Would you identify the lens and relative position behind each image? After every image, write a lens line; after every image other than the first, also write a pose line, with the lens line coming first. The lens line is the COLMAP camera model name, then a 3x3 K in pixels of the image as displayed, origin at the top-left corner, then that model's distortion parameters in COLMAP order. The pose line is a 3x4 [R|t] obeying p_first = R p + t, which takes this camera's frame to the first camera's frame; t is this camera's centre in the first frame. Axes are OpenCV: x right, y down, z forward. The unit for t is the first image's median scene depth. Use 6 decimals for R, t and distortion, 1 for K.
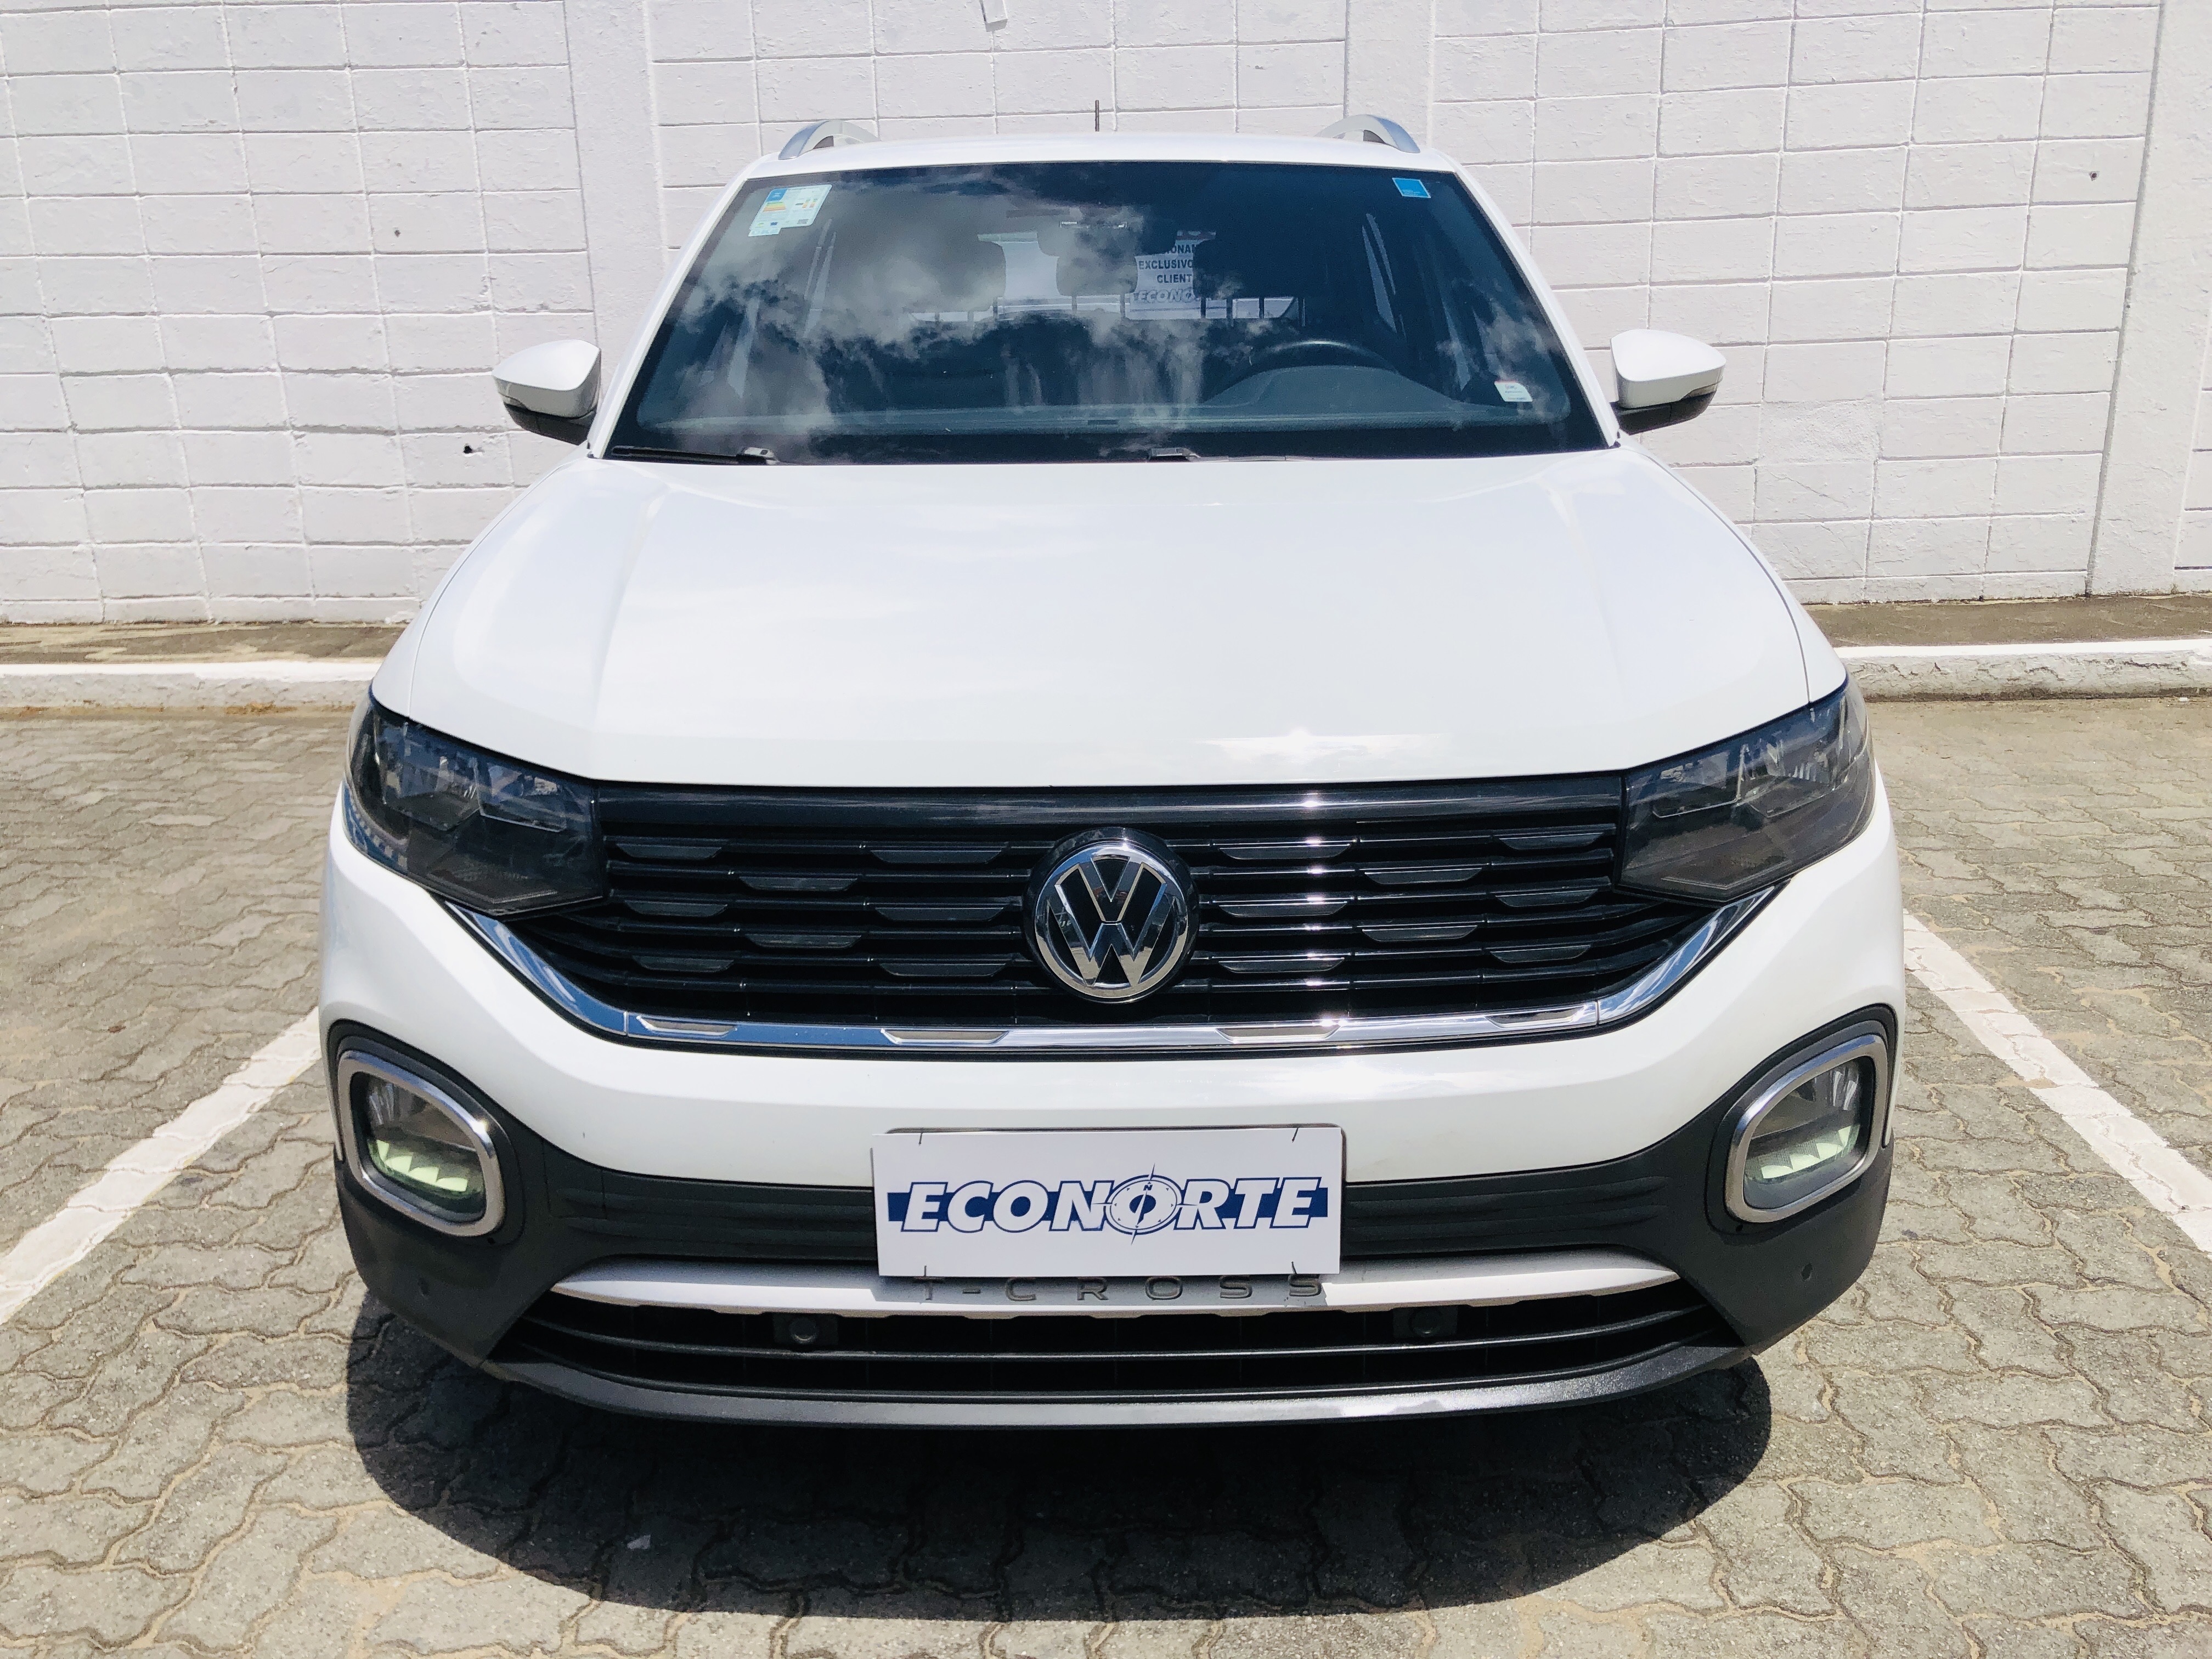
lens RADIAL K [[1821.1, 0, 1100.9], [0, 1821.1, 828.8], [0, 0, 1]] dist [0.075780, -0.130593]
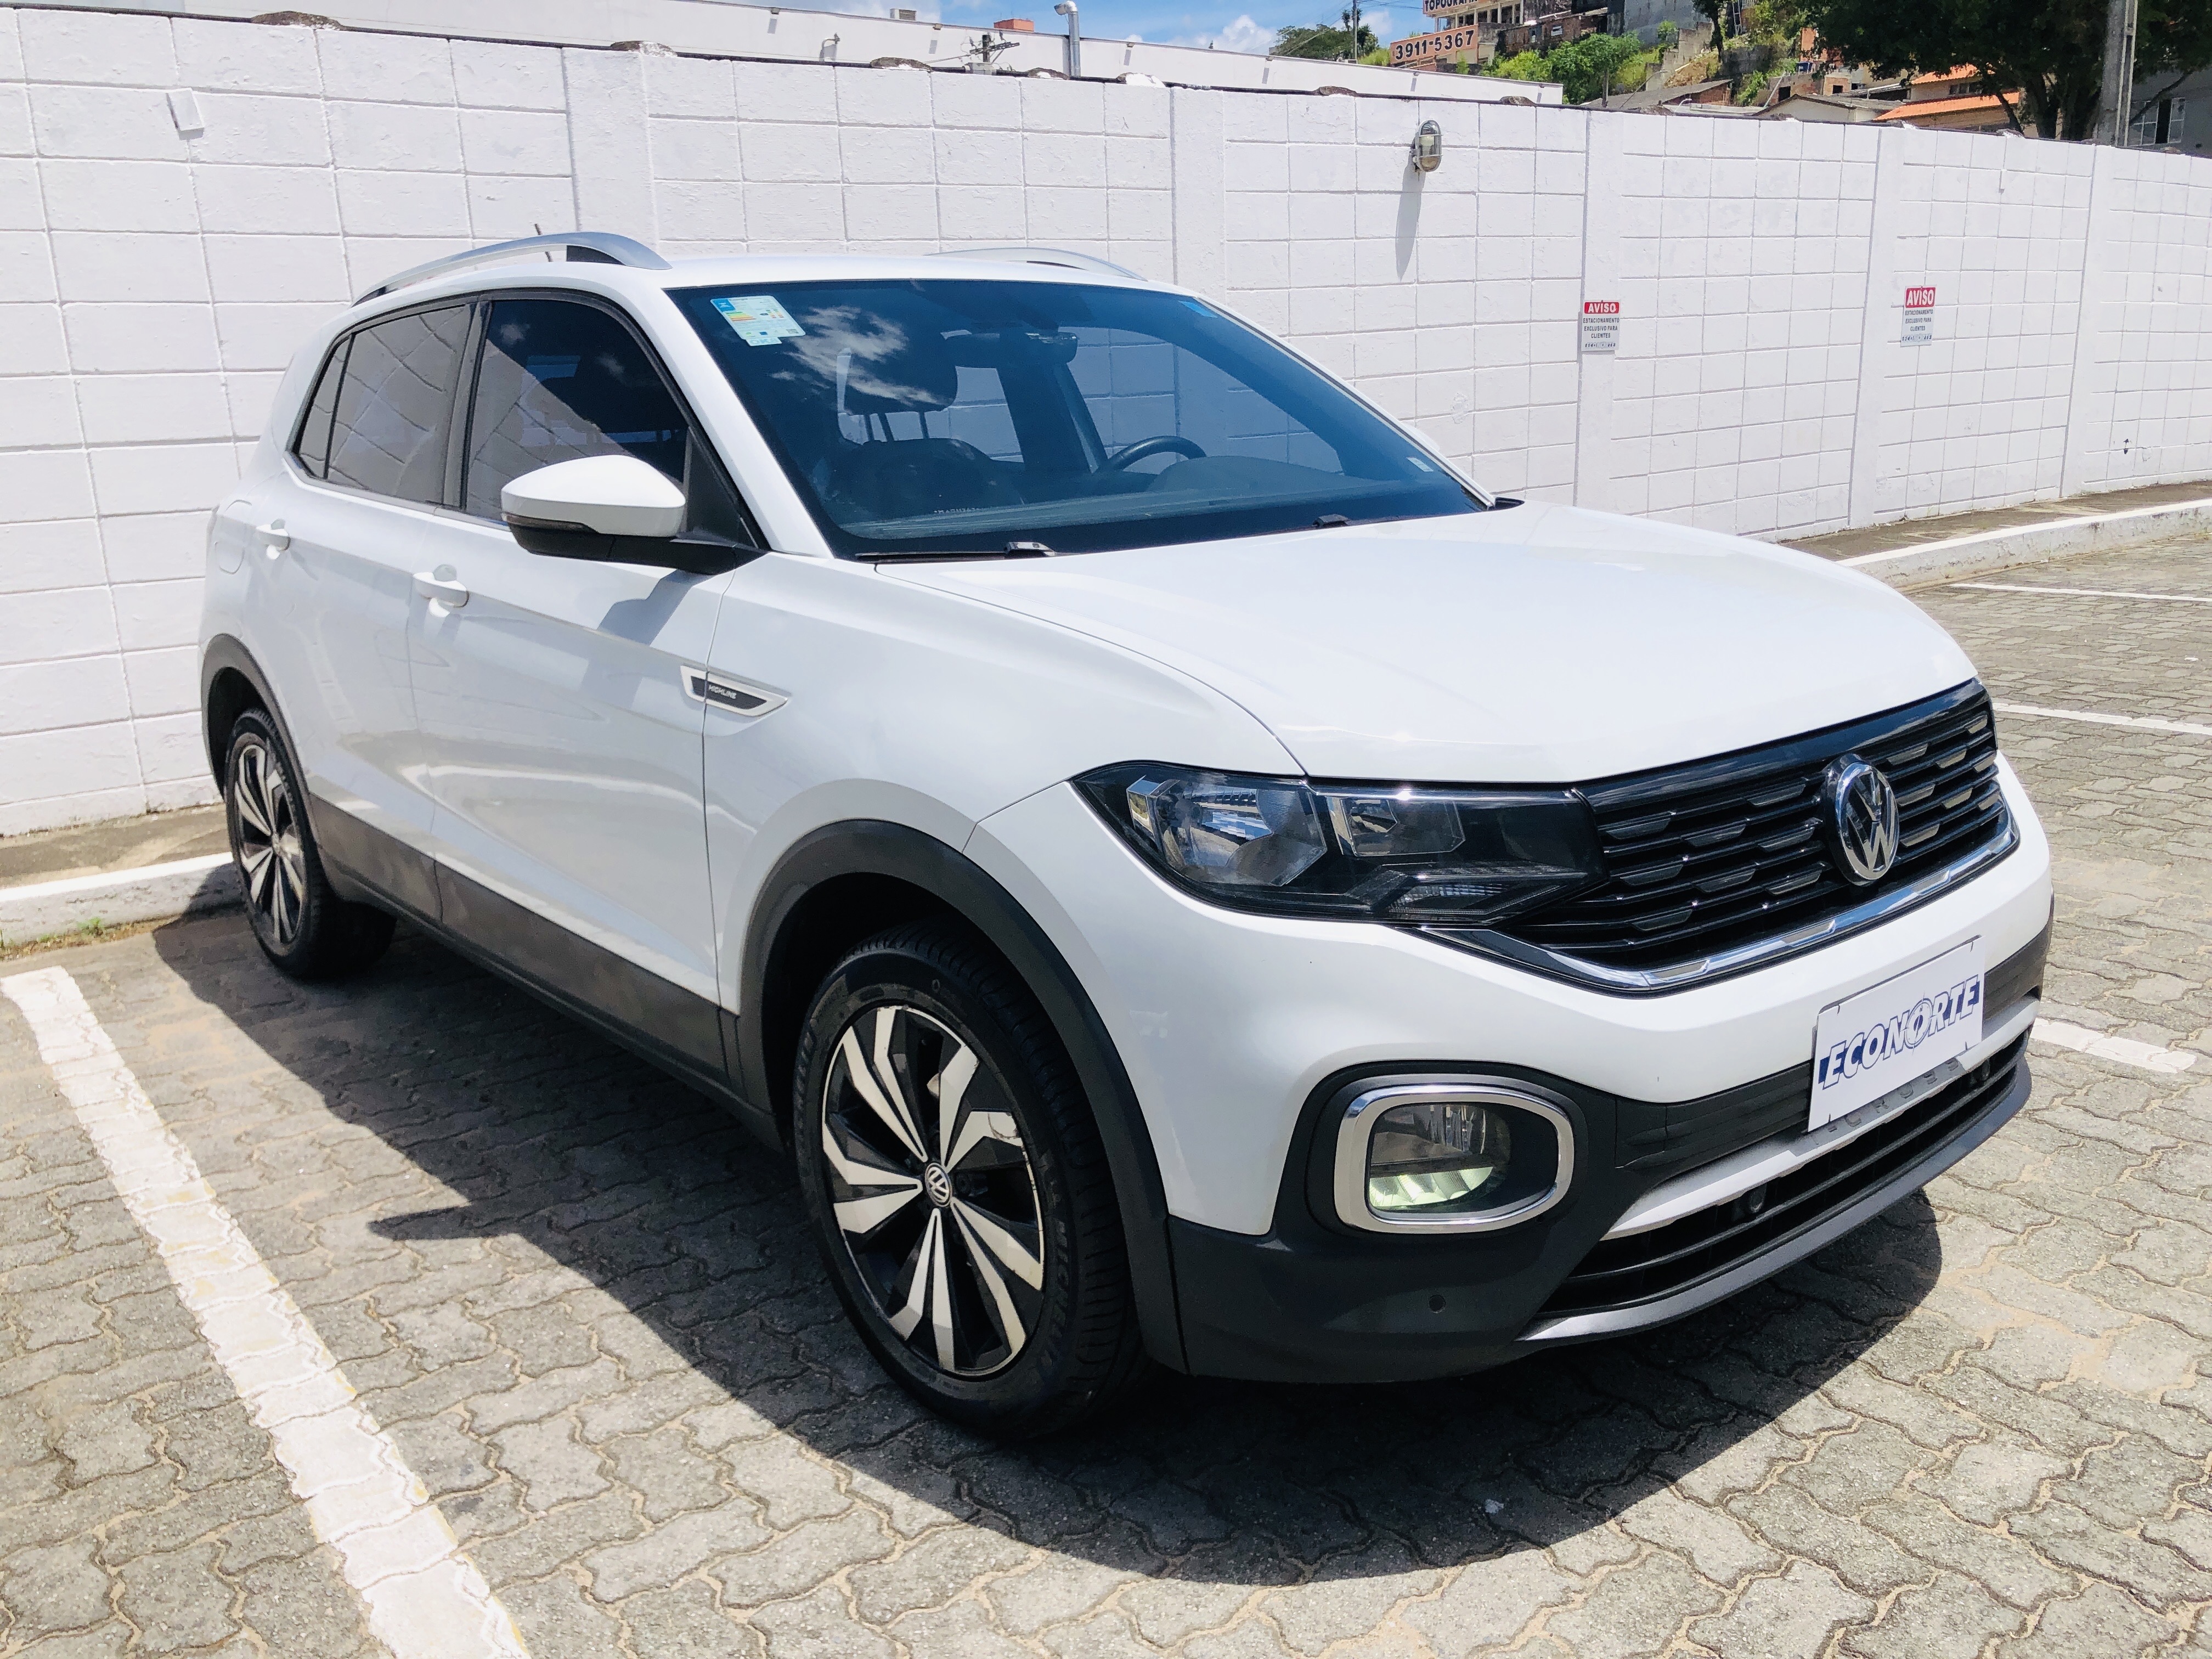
lens RADIAL K [[1821.1, 0, 1100.9], [0, 1821.1, 828.8], [0, 0, 1]] dist [0.075780, -0.130593]
pose [[0.758807, -0.166083, 0.629785, -1.242921], [0.212406, 0.977180, 0.001775, -0.063736], [-0.615708, 0.132423, 0.776768, 0.292977]]
